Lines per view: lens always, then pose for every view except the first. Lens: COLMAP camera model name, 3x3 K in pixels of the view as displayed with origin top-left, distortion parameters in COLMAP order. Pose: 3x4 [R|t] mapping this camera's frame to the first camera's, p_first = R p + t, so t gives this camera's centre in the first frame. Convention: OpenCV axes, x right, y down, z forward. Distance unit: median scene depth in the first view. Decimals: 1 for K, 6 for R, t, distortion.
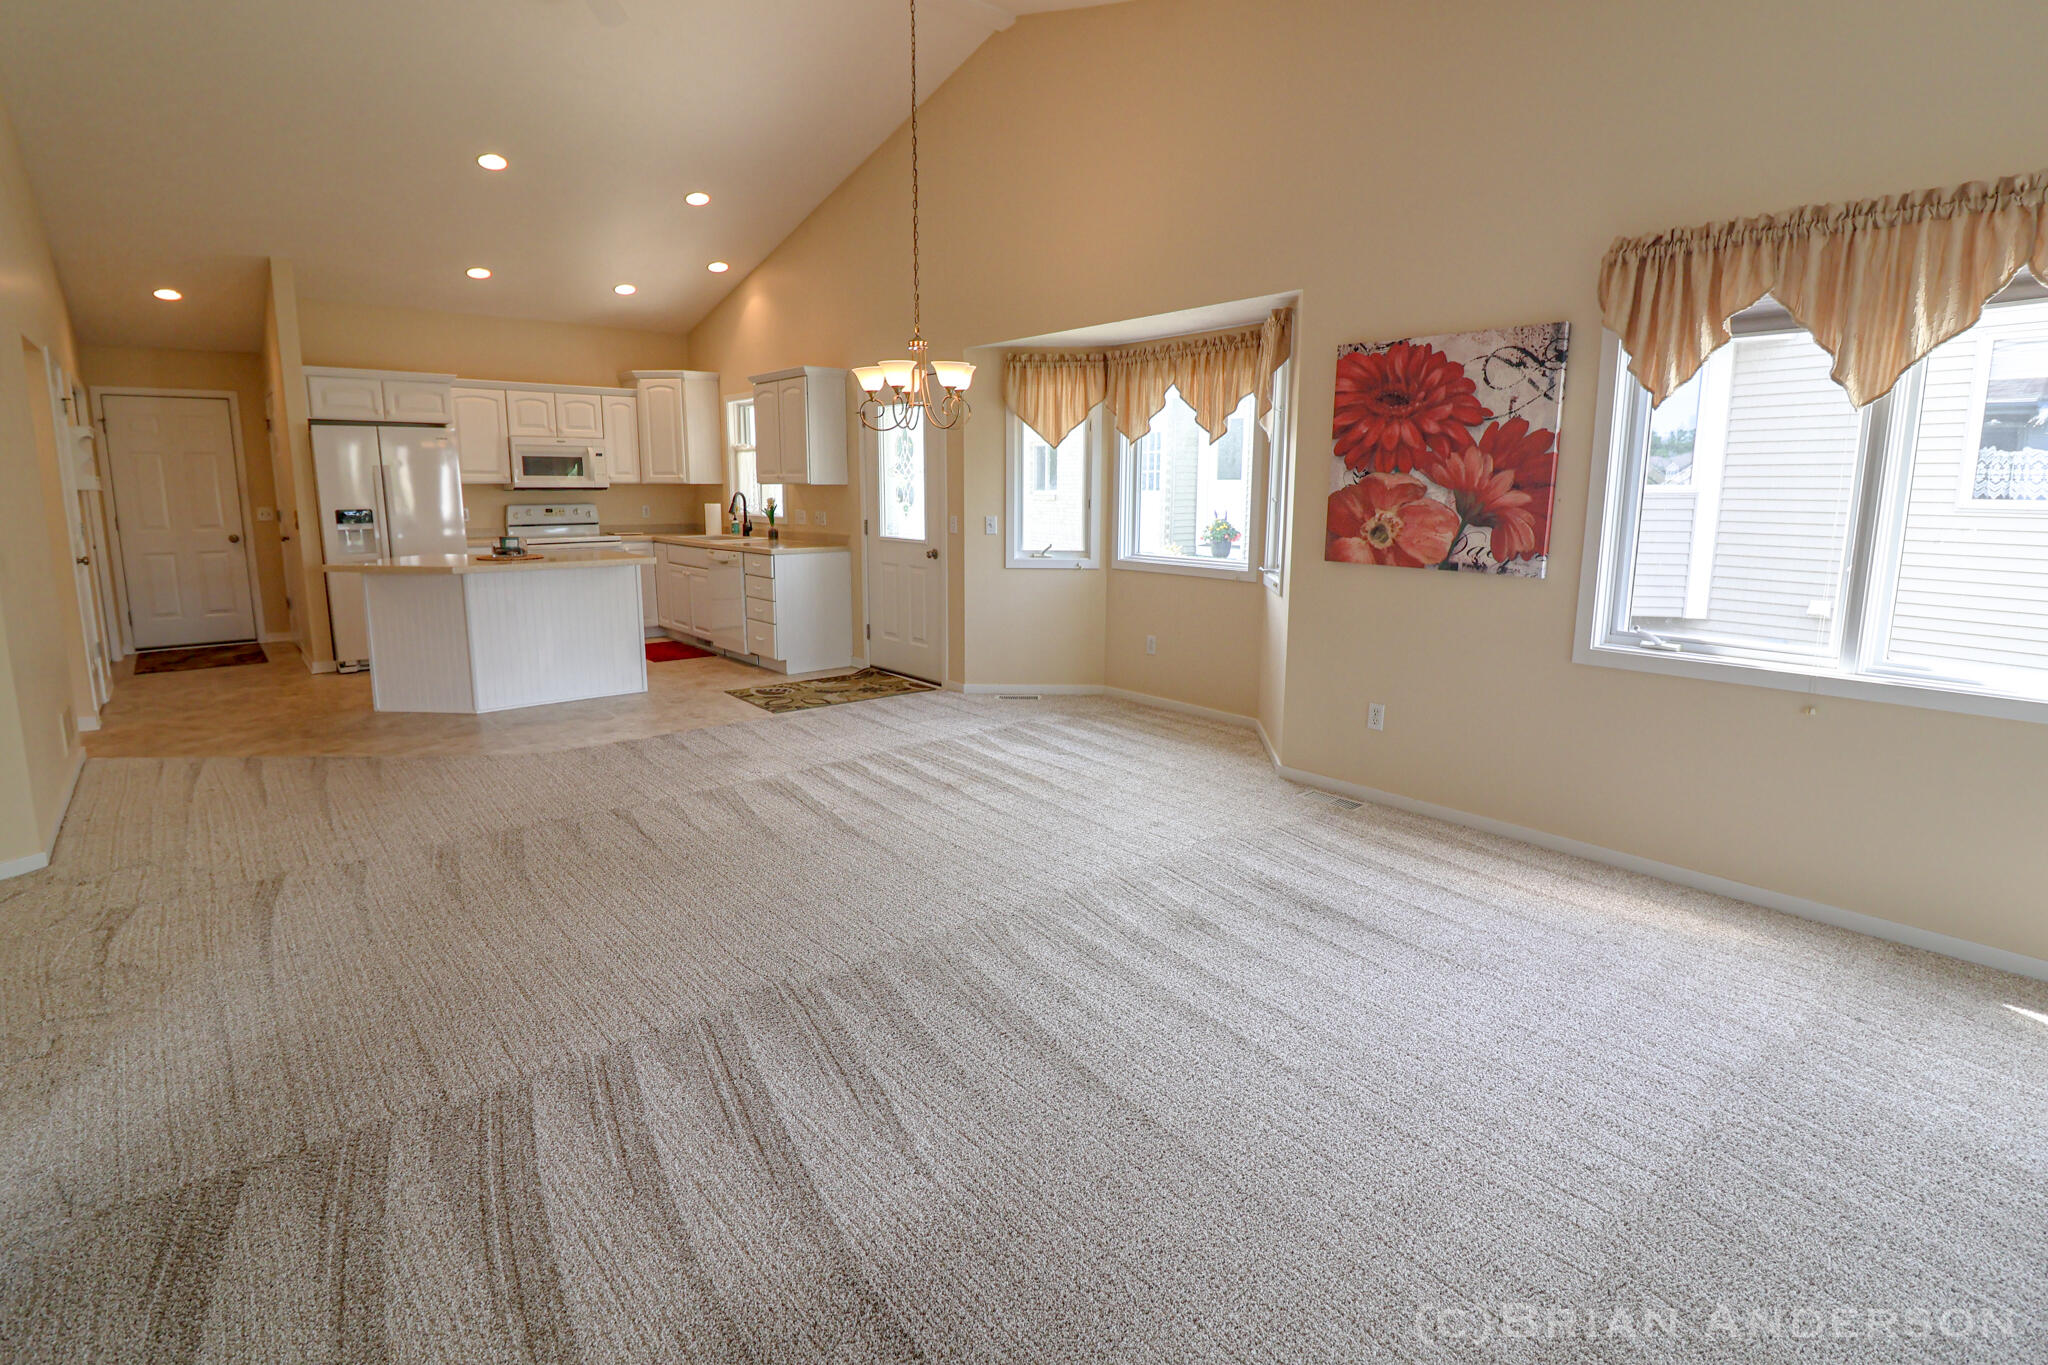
lens RADIAL K [[962.4, 0, 1034.4], [0, 962.4, 648.7], [0, 0, 1]] dist [-0.001064, -0.012221]
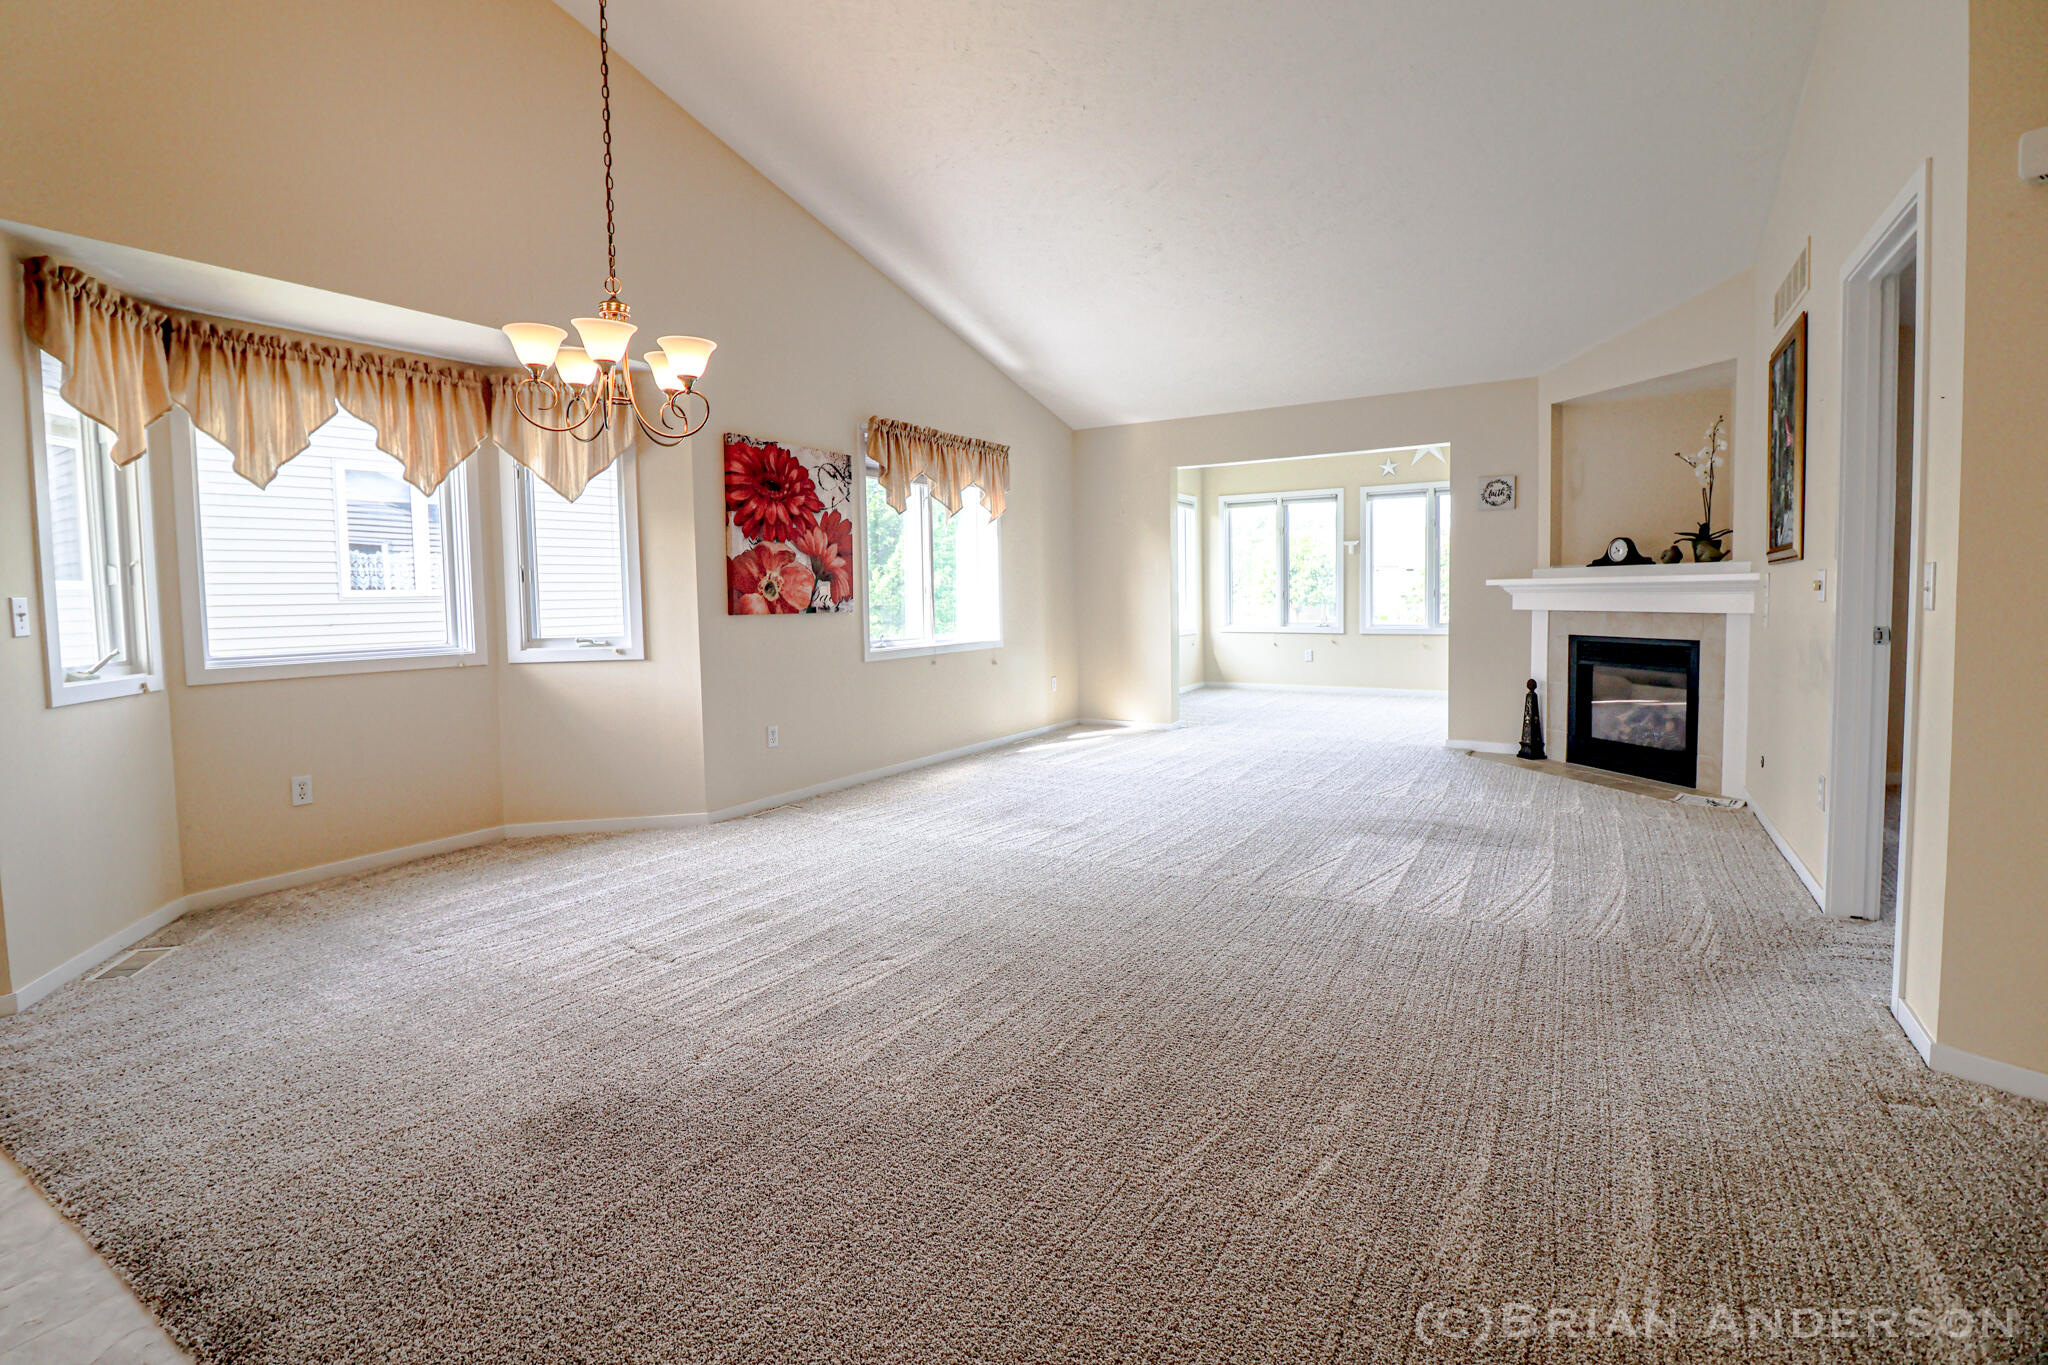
lens RADIAL K [[962.4, 0, 1034.4], [0, 962.4, 648.7], [0, 0, 1]] dist [-0.001064, -0.012221]
pose [[-0.308924, -0.050158, 0.949763, -0.987111], [0.176805, 0.978173, 0.109166, -0.124440], [-0.934509, 0.201647, -0.293313, 1.102703]]
